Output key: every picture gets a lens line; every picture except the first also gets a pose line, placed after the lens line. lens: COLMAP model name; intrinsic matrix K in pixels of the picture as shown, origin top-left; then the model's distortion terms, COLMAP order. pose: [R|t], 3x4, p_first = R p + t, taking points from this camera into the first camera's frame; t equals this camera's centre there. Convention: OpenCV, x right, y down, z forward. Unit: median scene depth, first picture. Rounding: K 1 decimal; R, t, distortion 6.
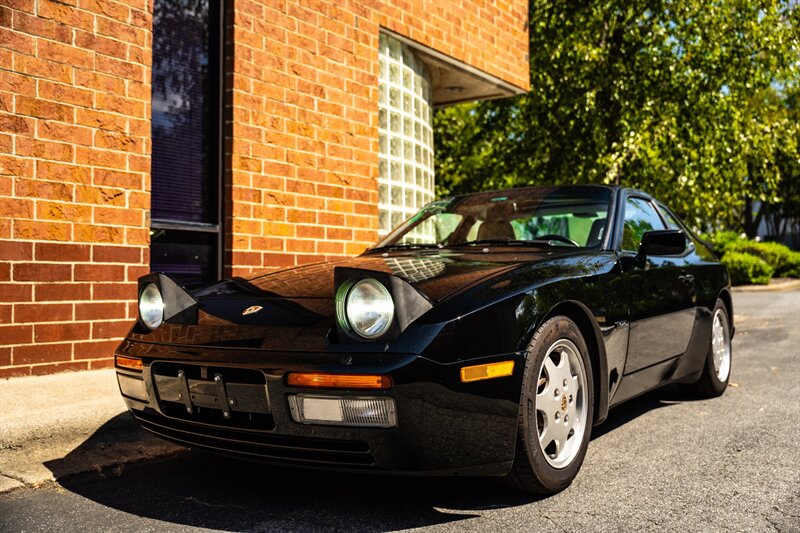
lens RADIAL K [[747.6, 0, 404.0], [0, 747.6, 268.5], [0, 0, 1]] dist [-0.082756, 0.185632]
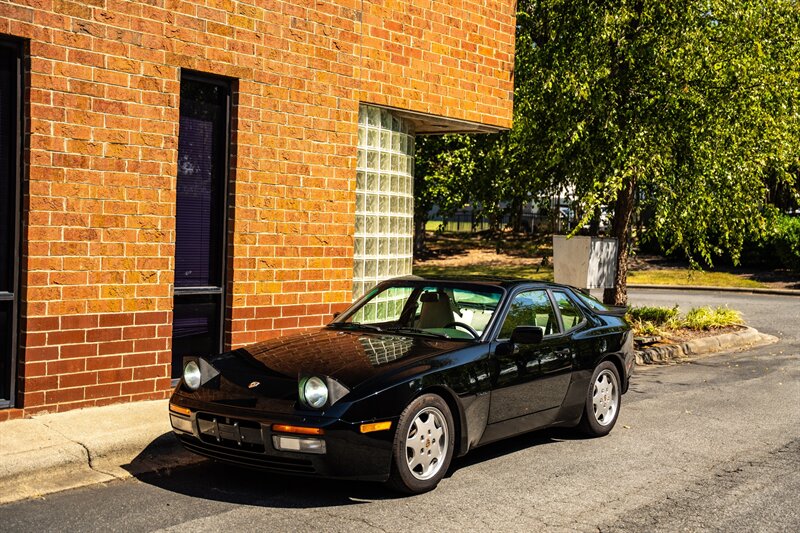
lens RADIAL K [[1051.2, 0, 406.9], [0, 1051.2, 265.7], [0, 0, 1]] dist [0.072507, 0.026624]
pose [[0.998937, 0.036415, -0.028253, 0.118476], [-0.034958, 0.998115, 0.050449, -0.195916], [0.030036, -0.049408, 0.998327, -0.794261]]
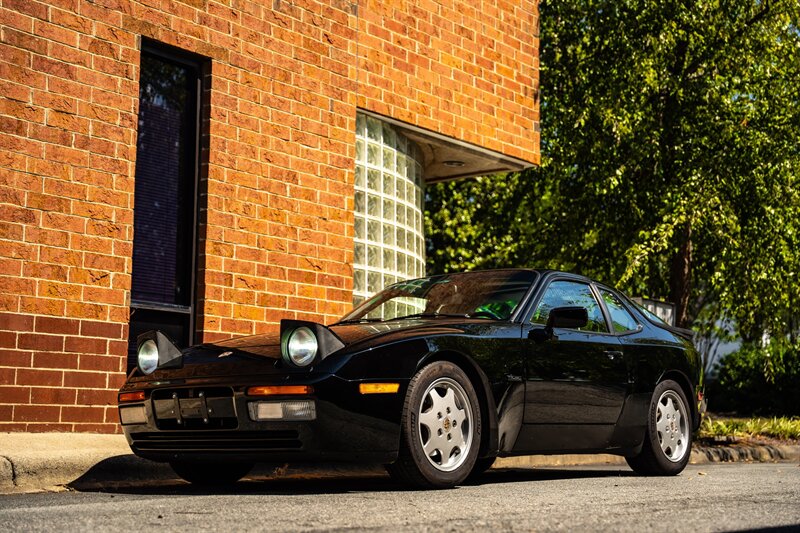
lens RADIAL K [[1223.0, 0, 400.0], [0, 1223.0, 266.5], [0, 0, 1]] dist [0.160139, 0.089057]
pose [[0.998763, 0.004094, -0.049559, 0.128542], [-0.009978, 0.992836, -0.119064, 0.086947], [0.048717, 0.119411, 0.991649, -0.697640]]
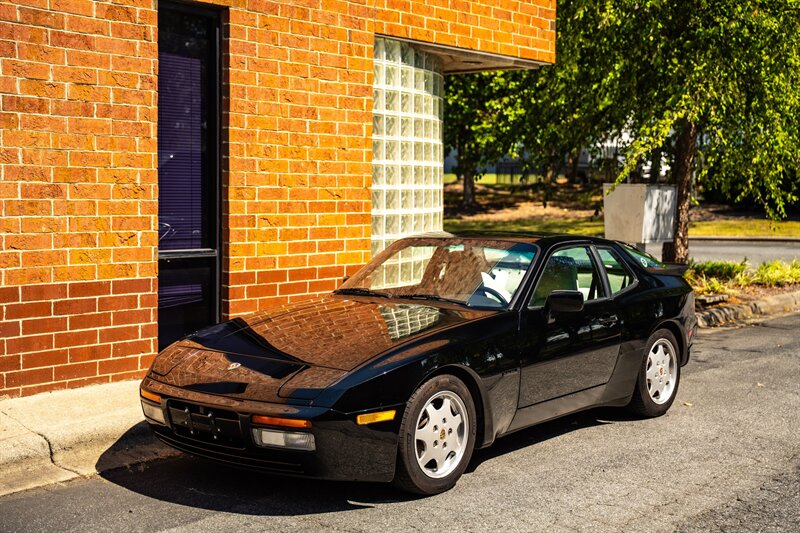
lens RADIAL K [[1069.8, 0, 400.0], [0, 1069.8, 266.5], [0, 0, 1]] dist [0.083922, 0.122129]
pose [[0.996135, 0.022621, -0.084871, 0.162849], [-0.014599, 0.995467, 0.093977, -0.186431], [0.086612, -0.092374, 0.991950, -0.579515]]
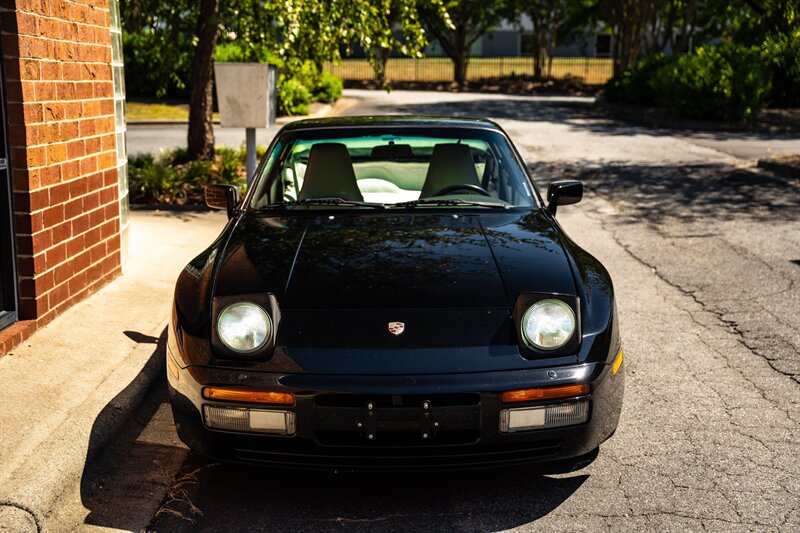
lens RADIAL K [[1018.2, 0, 401.5], [0, 1018.2, 271.5], [0, 0, 1]] dist [0.075298, 0.039574]
pose [[0.806150, -0.100270, 0.583154, -0.527326], [-0.020870, 0.980106, 0.197374, -0.154343], [-0.591343, -0.171284, 0.788020, -0.041477]]
